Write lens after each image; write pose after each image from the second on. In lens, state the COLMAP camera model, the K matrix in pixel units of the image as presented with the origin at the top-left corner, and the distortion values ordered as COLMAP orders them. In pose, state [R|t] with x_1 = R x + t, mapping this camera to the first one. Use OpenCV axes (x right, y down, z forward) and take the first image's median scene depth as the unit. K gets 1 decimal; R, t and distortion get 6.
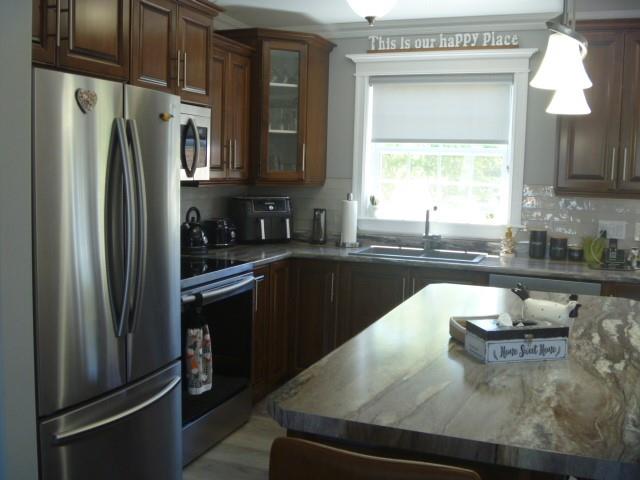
lens RADIAL K [[671.3, 0, 317.9], [0, 671.3, 238.2], [0, 0, 1]] dist [-0.128565, 0.144151]
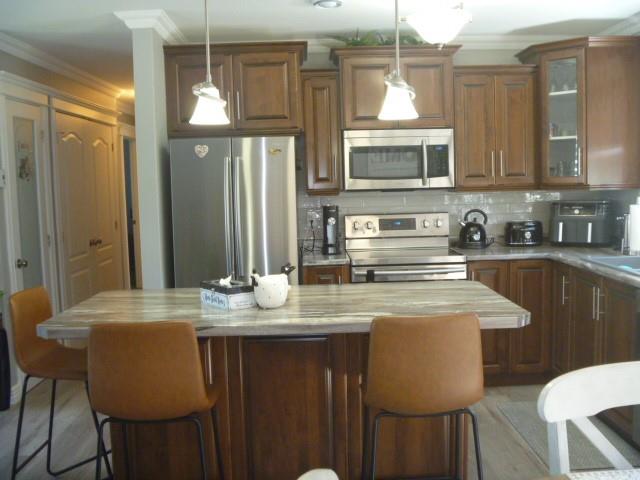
lens RADIAL K [[671.3, 0, 317.9], [0, 671.3, 238.2], [0, 0, 1]] dist [-0.128565, 0.144151]
pose [[0.379788, 0.041592, -0.924138, 0.761796], [-0.054289, 0.998269, 0.022617, -0.006444], [0.923479, 0.041581, 0.381388, 0.268025]]
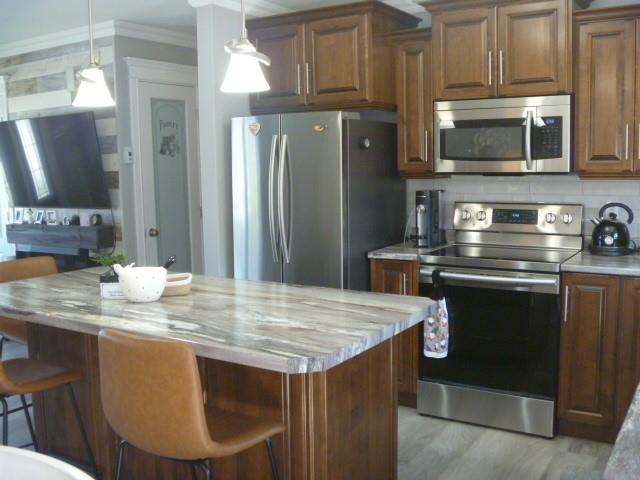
lens RADIAL K [[671.3, 0, 317.9], [0, 671.3, 238.2], [0, 0, 1]] dist [-0.128565, 0.144151]
pose [[-0.185137, 0.090340, -0.978552, 0.702806], [-0.084595, 0.990604, 0.107458, -0.056782], [0.979065, 0.102675, -0.175755, 0.721877]]
